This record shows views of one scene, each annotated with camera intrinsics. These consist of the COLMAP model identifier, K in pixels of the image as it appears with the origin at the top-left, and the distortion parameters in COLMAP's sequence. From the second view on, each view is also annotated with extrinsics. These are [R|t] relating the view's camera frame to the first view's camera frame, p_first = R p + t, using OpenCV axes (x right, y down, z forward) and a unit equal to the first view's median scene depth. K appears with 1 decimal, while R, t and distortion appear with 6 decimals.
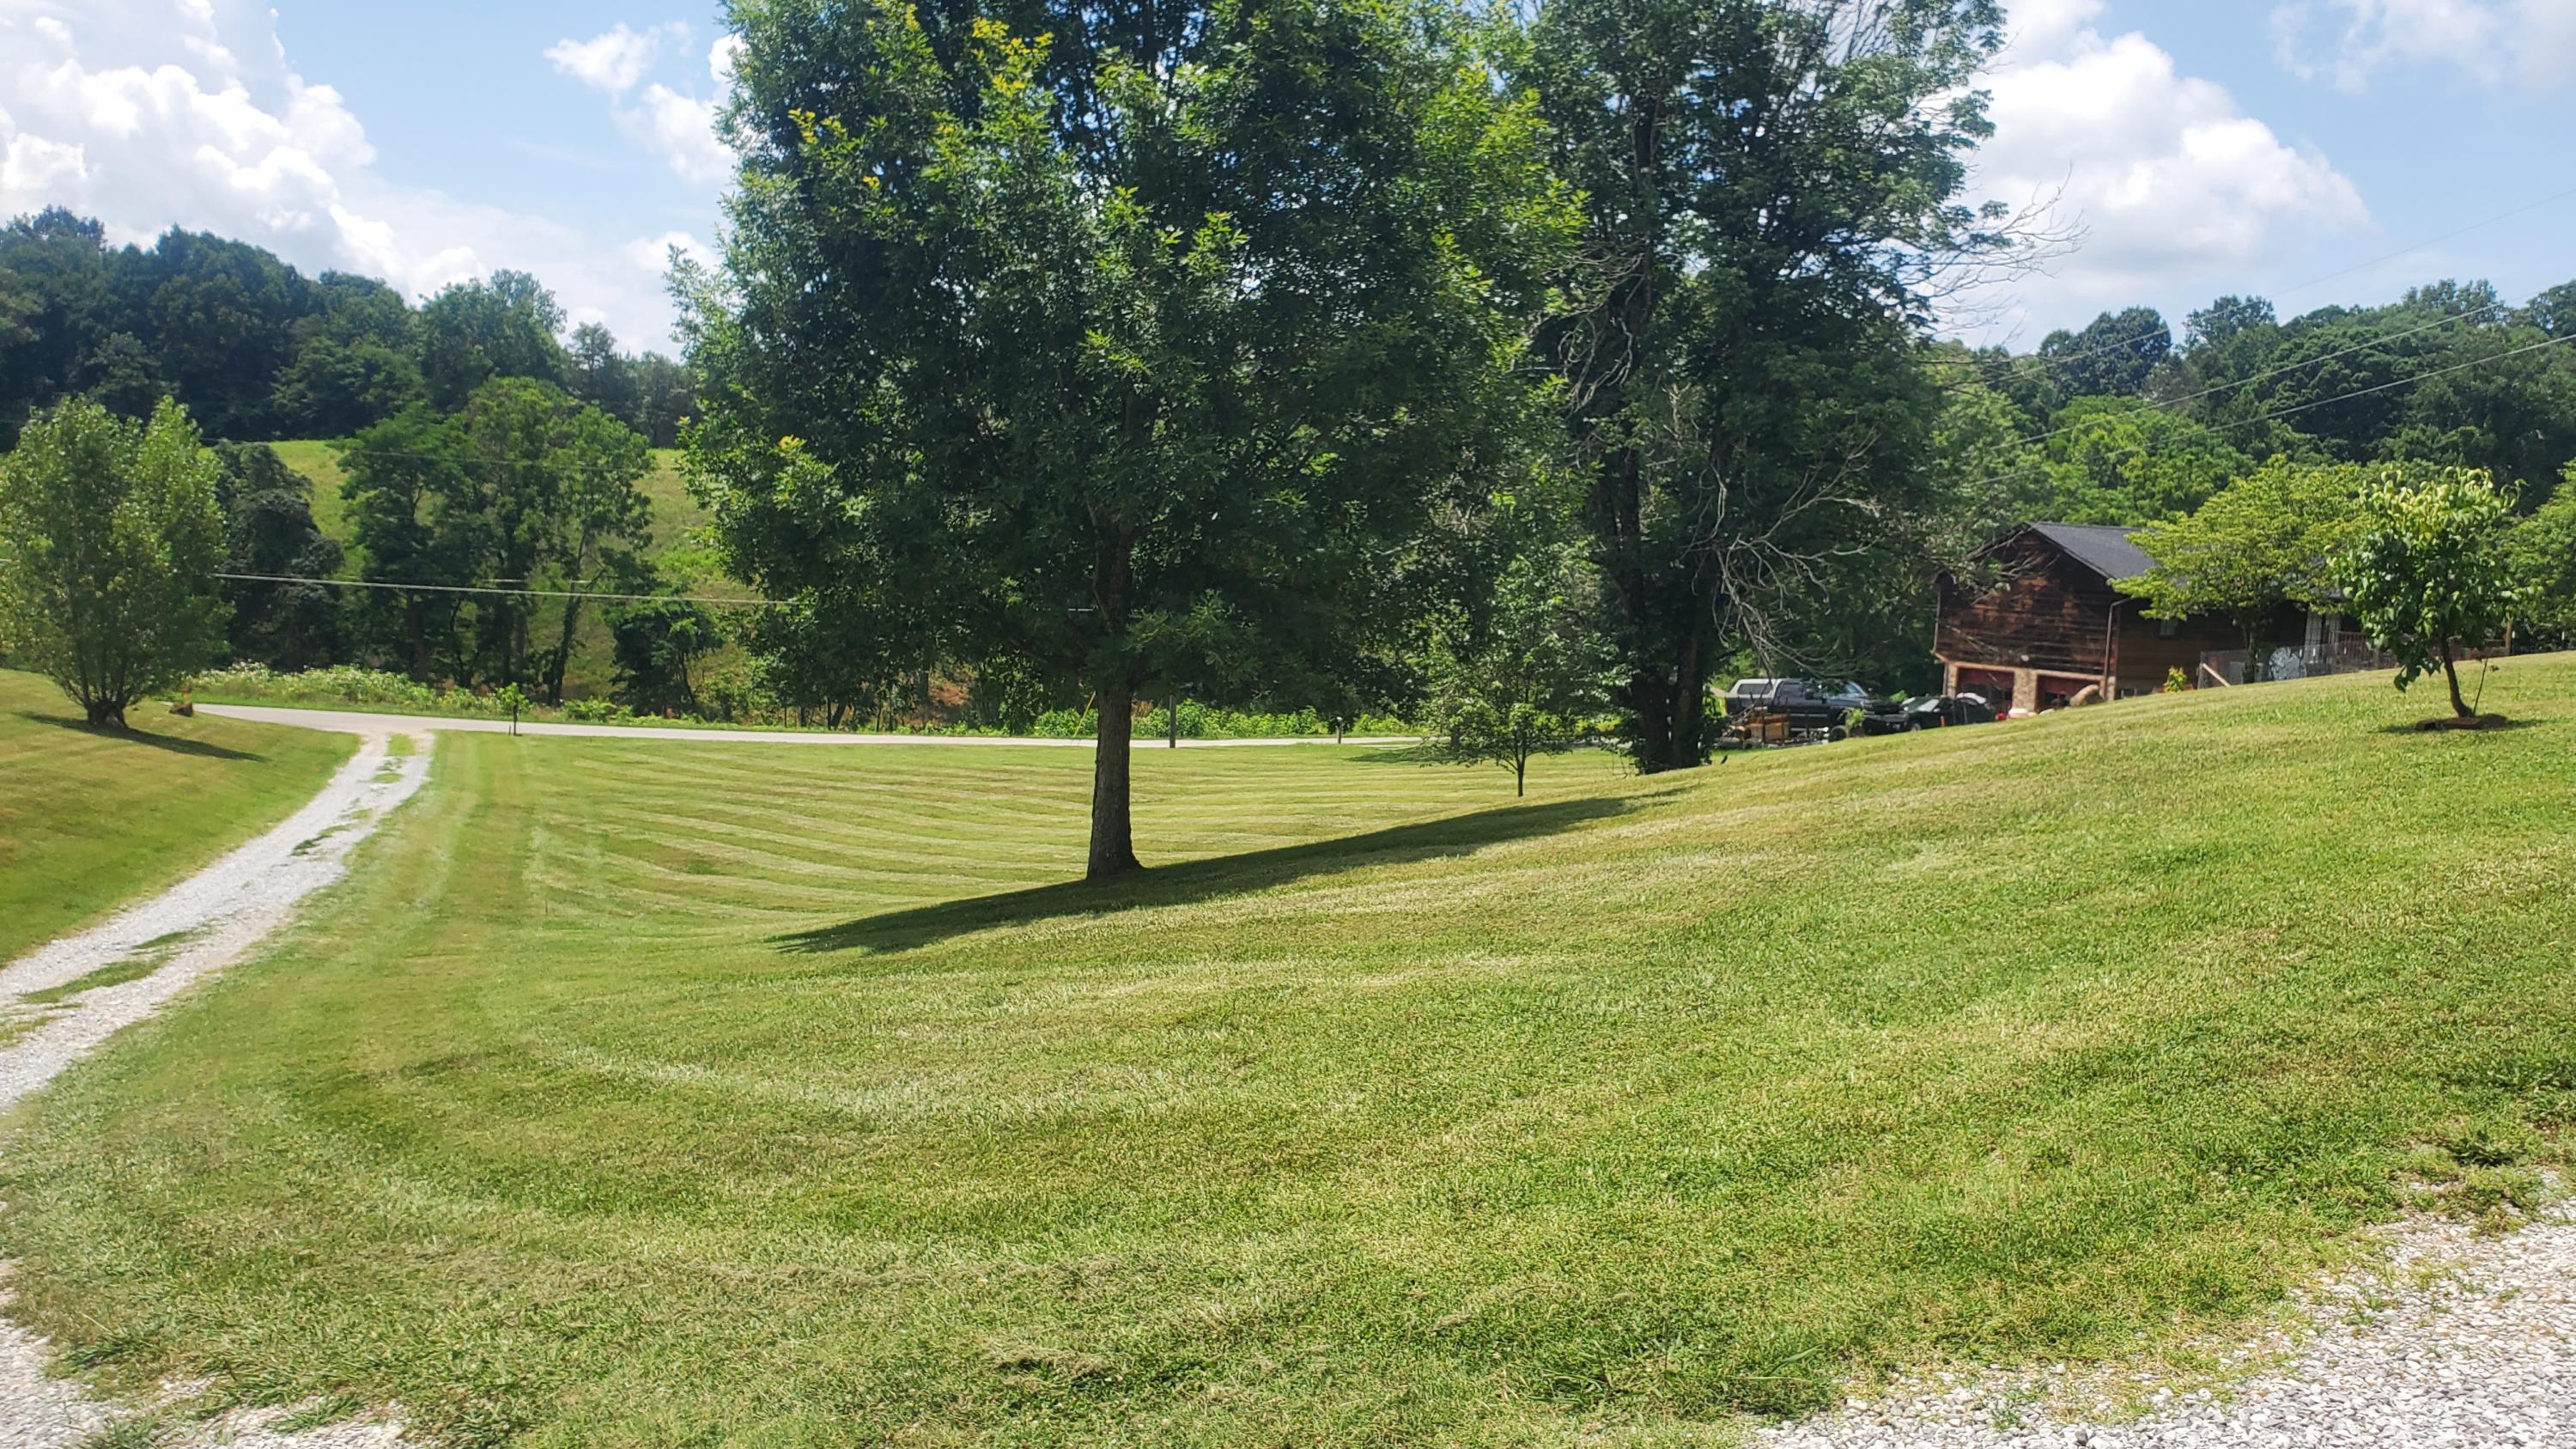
lens RADIAL K [[1986.7, 0, 1261.6], [0, 1986.7, 669.3], [0, 0, 1]] dist [0.112979, -0.021231]
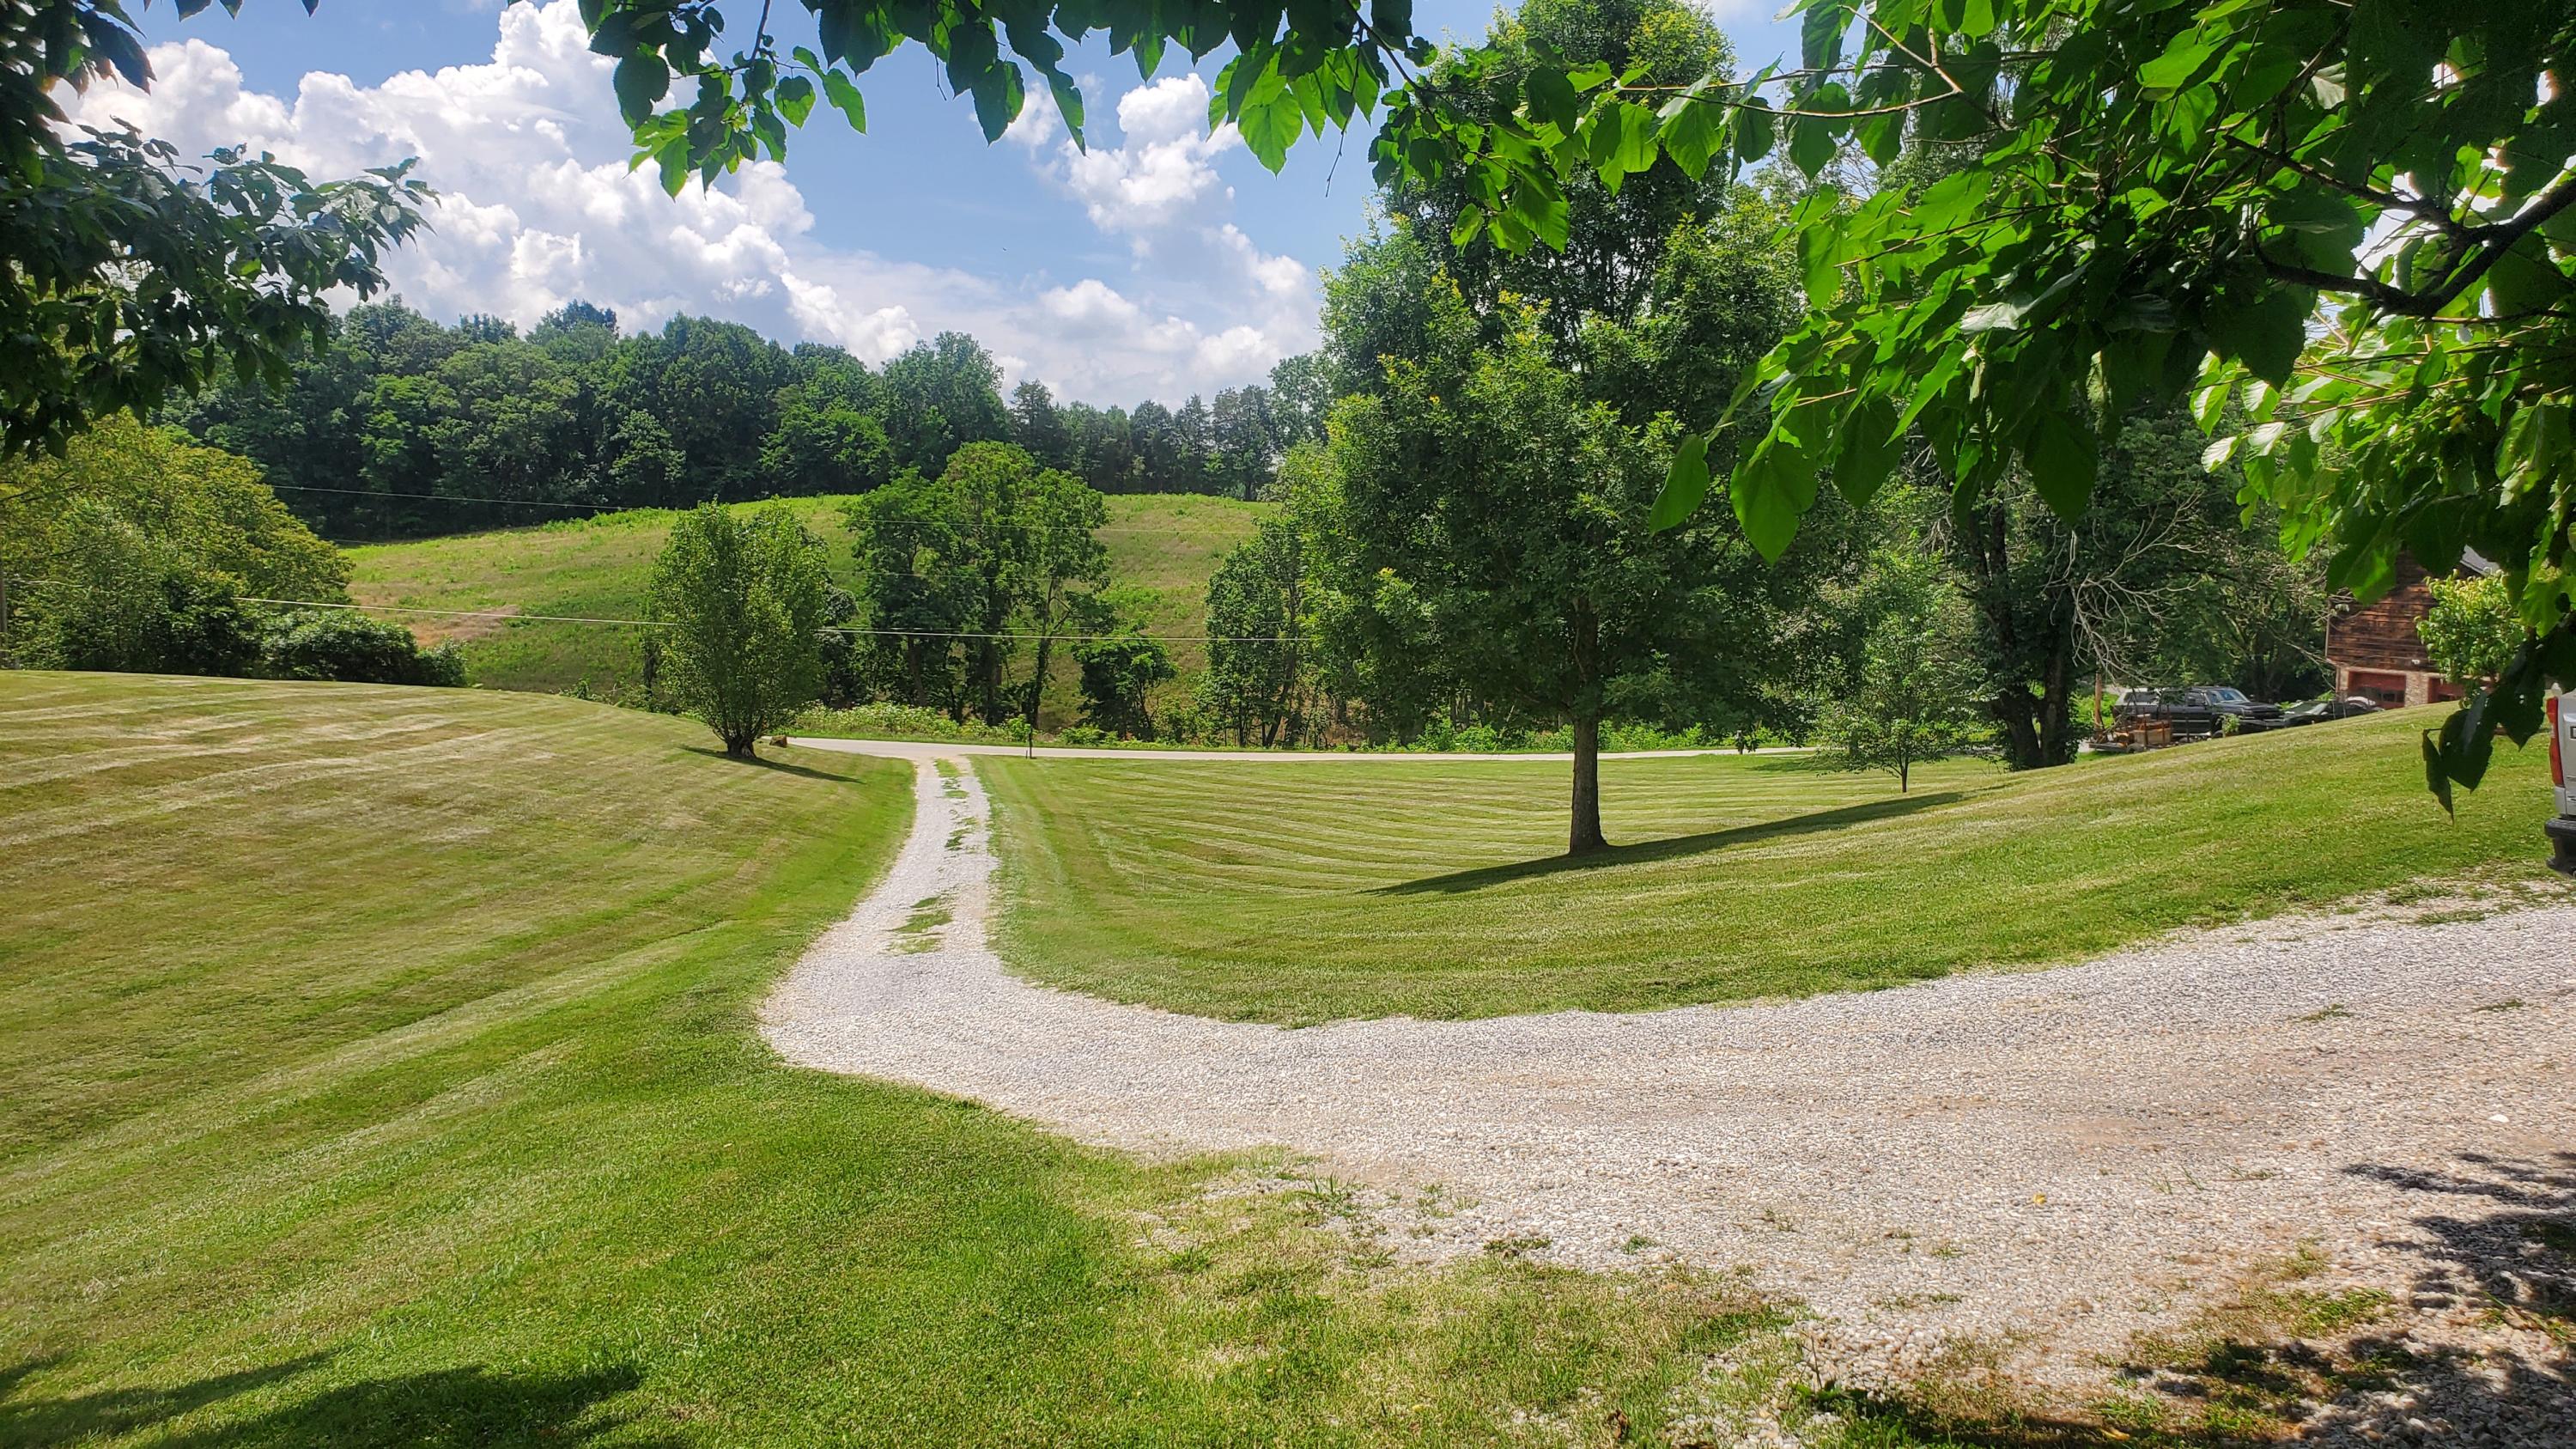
lens RADIAL K [[1986.7, 0, 1288.7], [0, 1986.7, 734.7], [0, 0, 1]] dist [0.112979, -0.021231]
pose [[0.983296, -0.019649, -0.180948, -0.008969], [0.024327, 0.999424, 0.023668, -0.006791], [0.180378, -0.027675, 0.983208, -0.159719]]
